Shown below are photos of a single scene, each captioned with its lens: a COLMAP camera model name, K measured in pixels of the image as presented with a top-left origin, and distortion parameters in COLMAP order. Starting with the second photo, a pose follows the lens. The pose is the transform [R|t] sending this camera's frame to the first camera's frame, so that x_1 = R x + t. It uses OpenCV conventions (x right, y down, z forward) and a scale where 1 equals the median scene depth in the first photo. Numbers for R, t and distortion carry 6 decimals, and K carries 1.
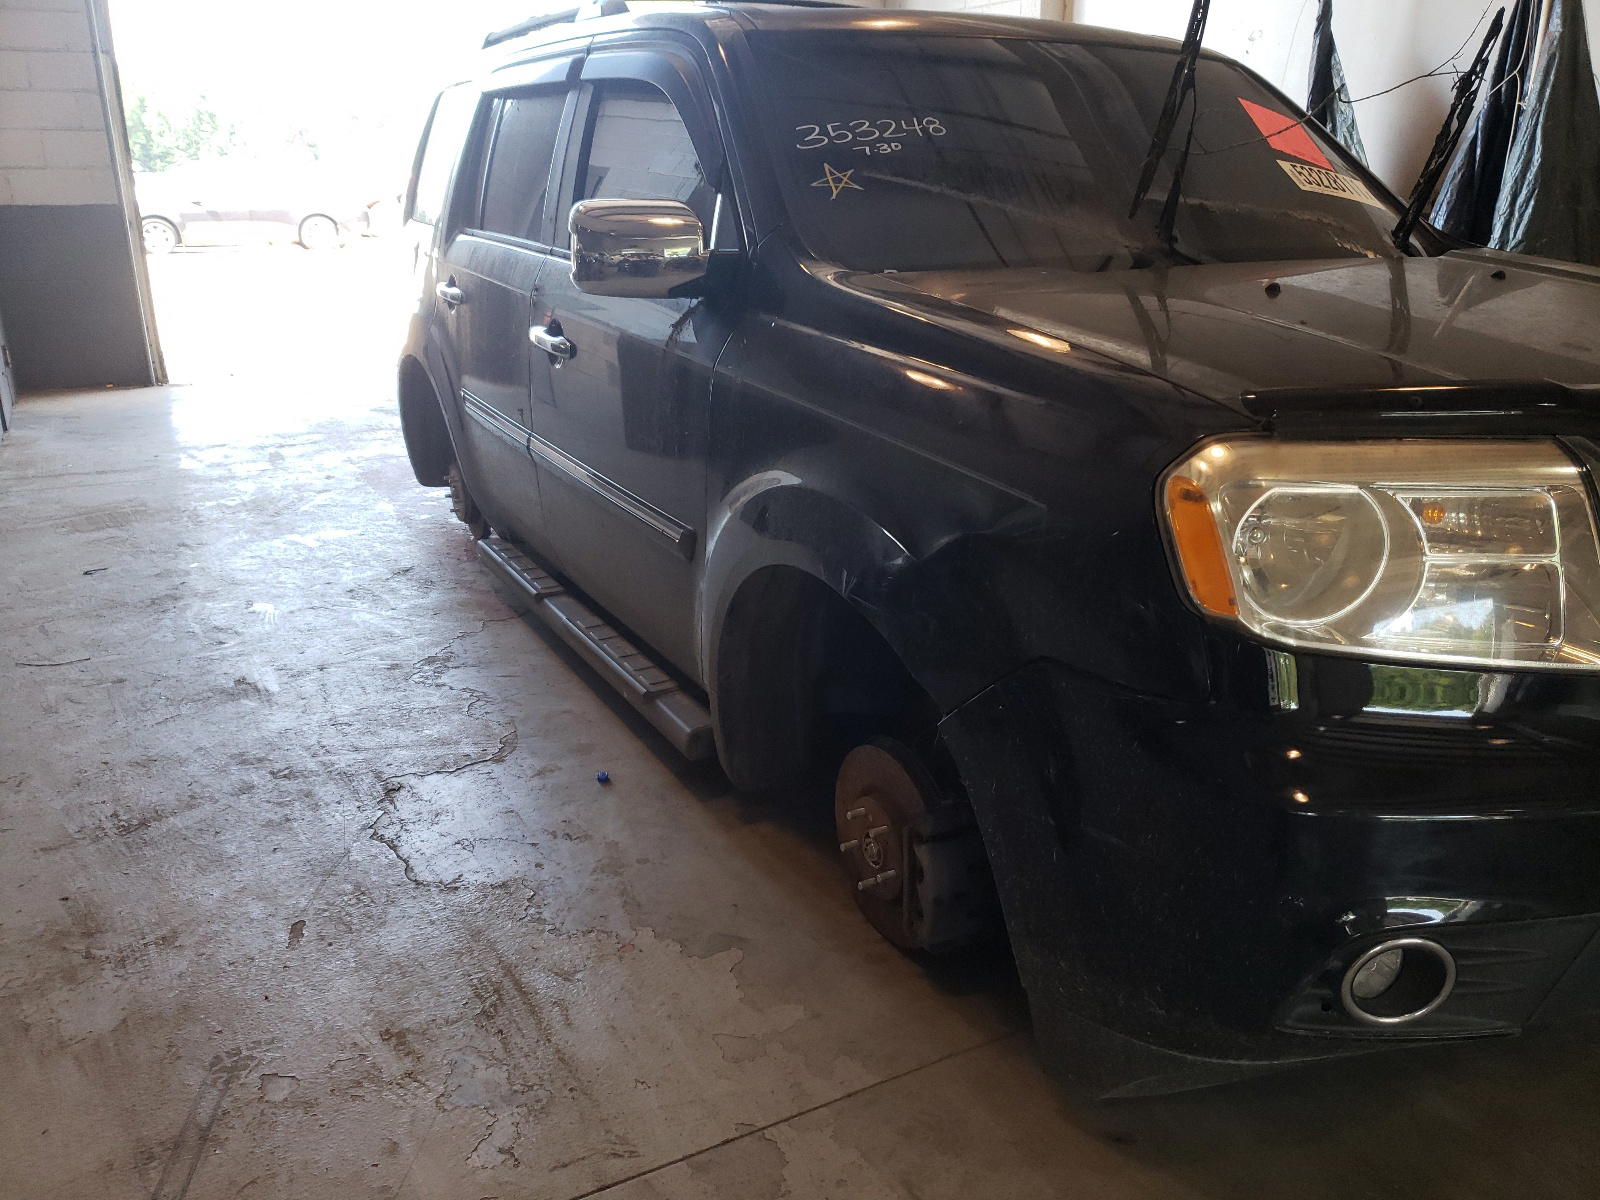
lens RADIAL K [[1201.6, 0, 800.0], [0, 1201.6, 600.0], [0, 0, 1]] dist [-0.006944, 0.012706]
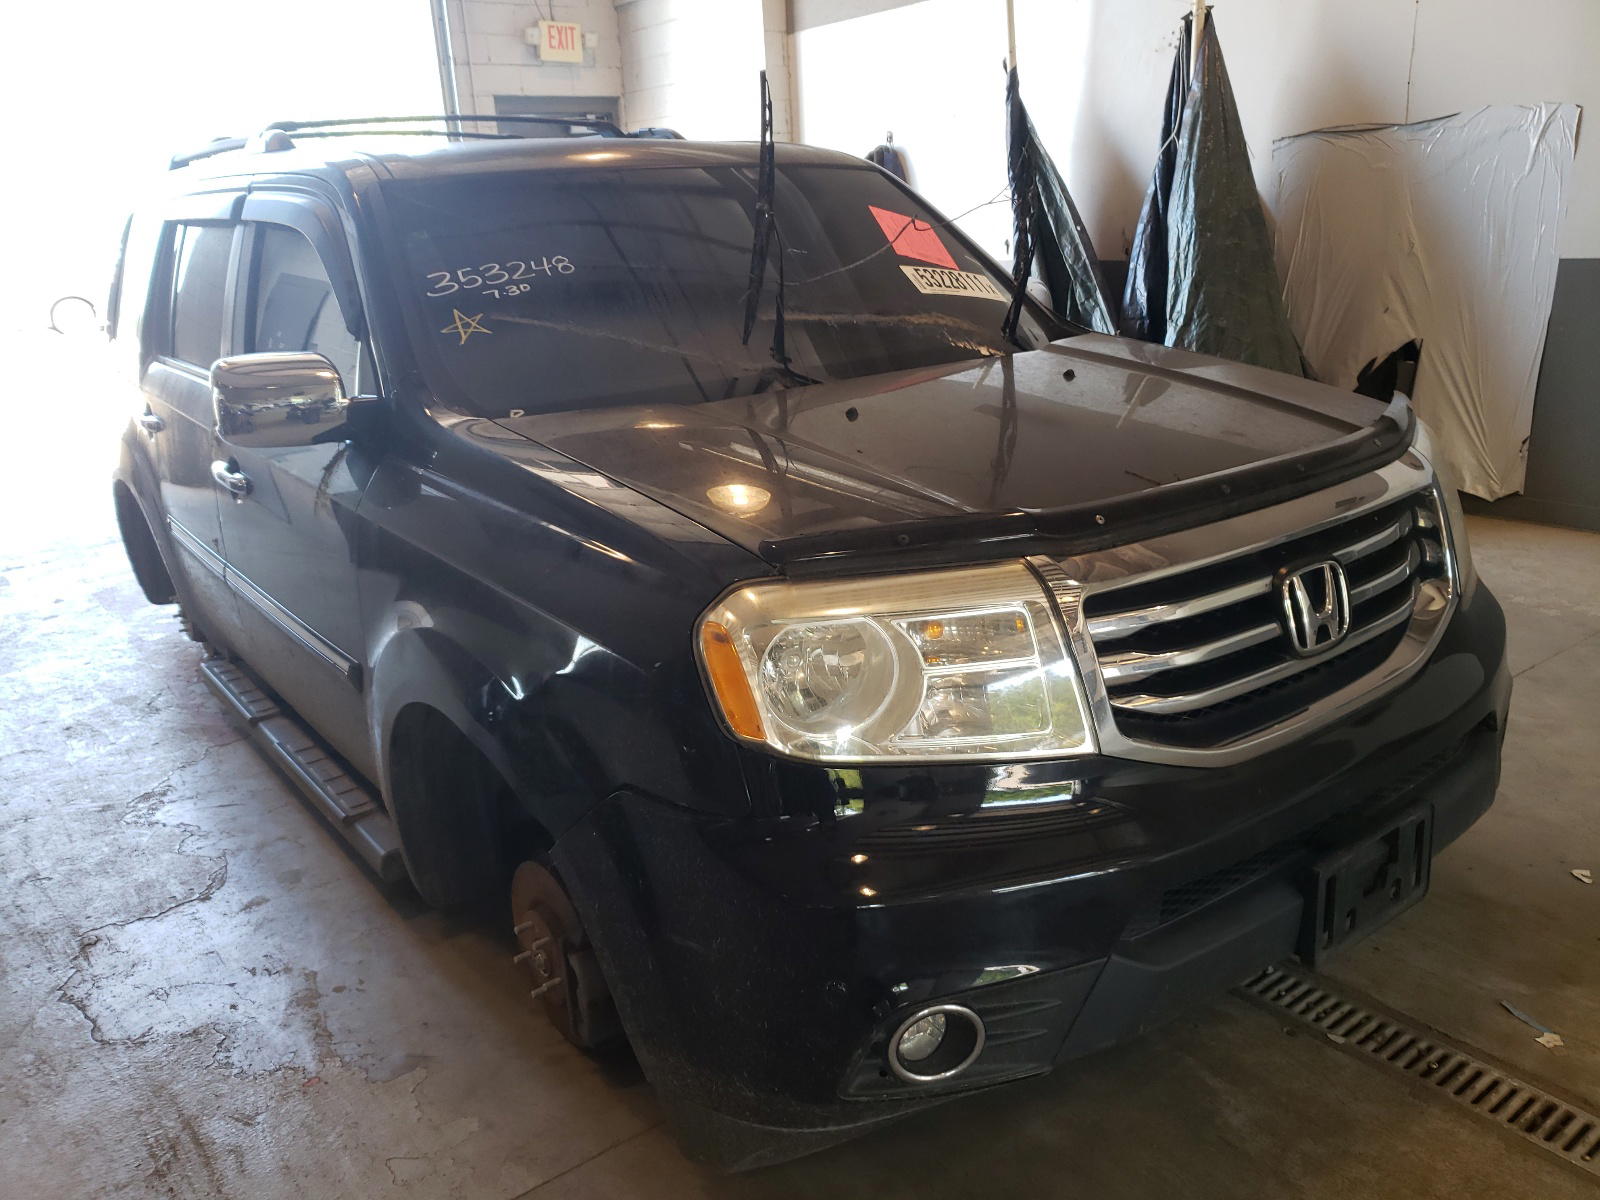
lens RADIAL K [[1201.6, 0, 800.0], [0, 1201.6, 600.0], [0, 0, 1]] dist [-0.006944, 0.012706]
pose [[0.987409, -0.091839, 0.128796, 0.149928], [0.095122, 0.995273, -0.019561, -0.053899], [-0.126391, 0.031566, 0.991478, -0.076782]]
